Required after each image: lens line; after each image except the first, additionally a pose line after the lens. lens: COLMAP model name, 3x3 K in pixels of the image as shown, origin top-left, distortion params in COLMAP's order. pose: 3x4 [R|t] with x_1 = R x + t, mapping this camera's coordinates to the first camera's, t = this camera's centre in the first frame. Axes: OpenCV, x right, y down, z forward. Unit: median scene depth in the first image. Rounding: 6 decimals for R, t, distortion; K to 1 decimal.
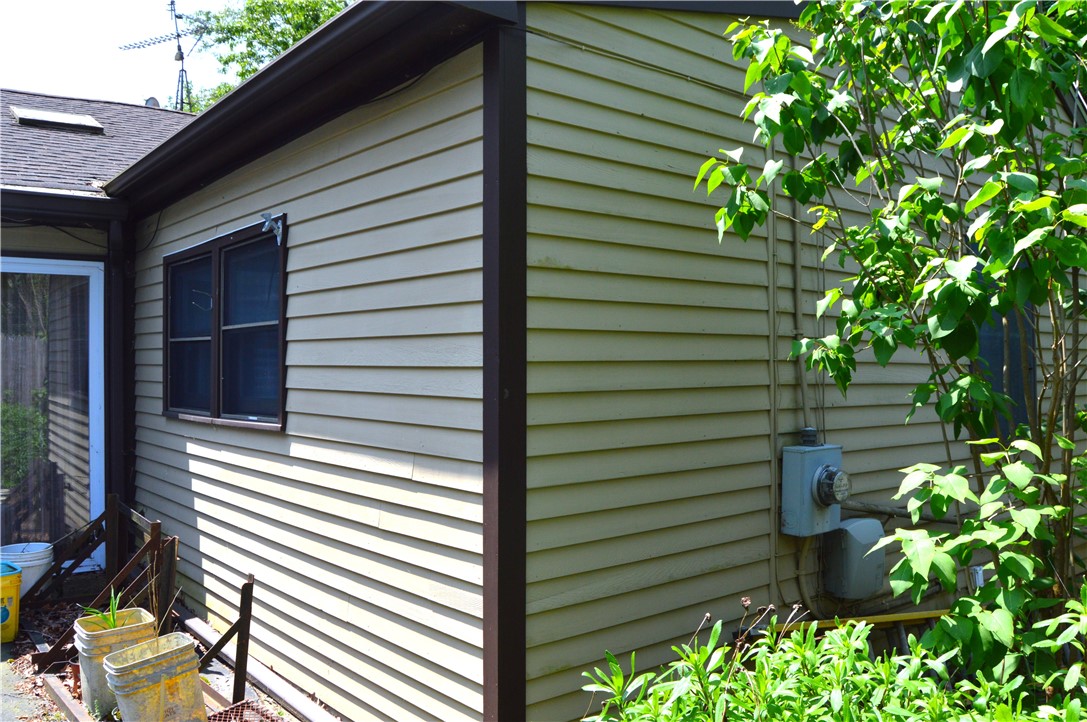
lens RADIAL K [[873.8, 0, 541.4], [0, 873.8, 360.6], [0, 0, 1]] dist [-0.076129, 0.012717]
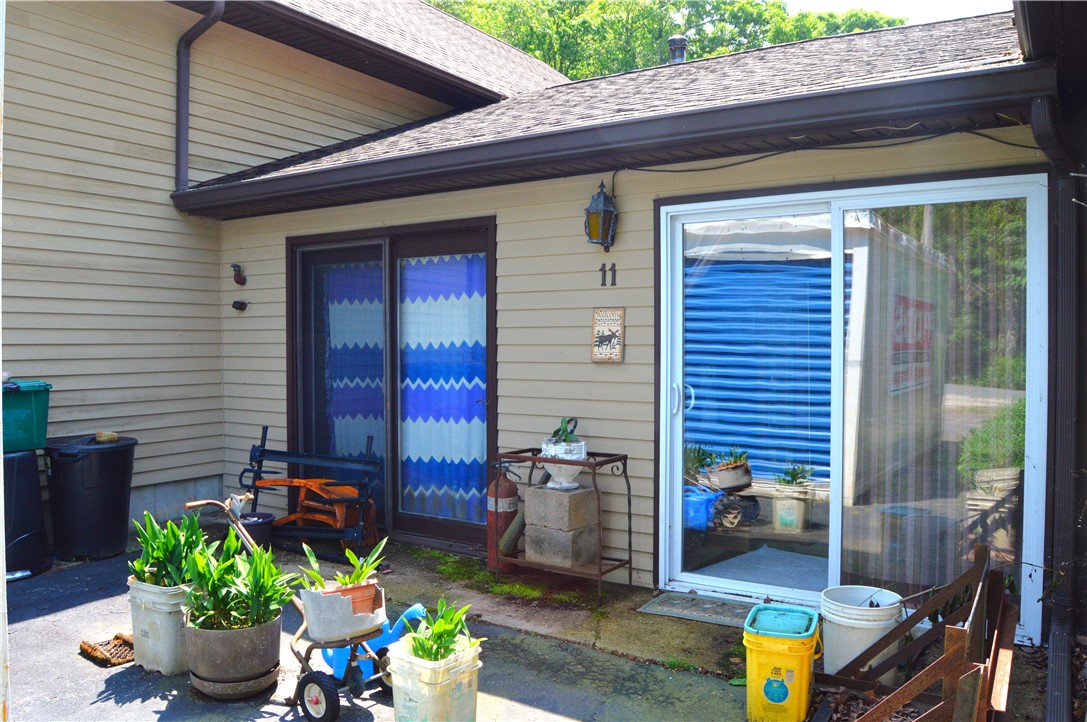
lens RADIAL K [[873.8, 0, 542.7], [0, 873.8, 357.8], [0, 0, 1]] dist [-0.076129, 0.012717]
pose [[0.325032, 0.018351, -0.945525, -0.029531], [0.004538, 0.999770, 0.020964, 0.008948], [0.945692, -0.011105, 0.324874, 0.438291]]
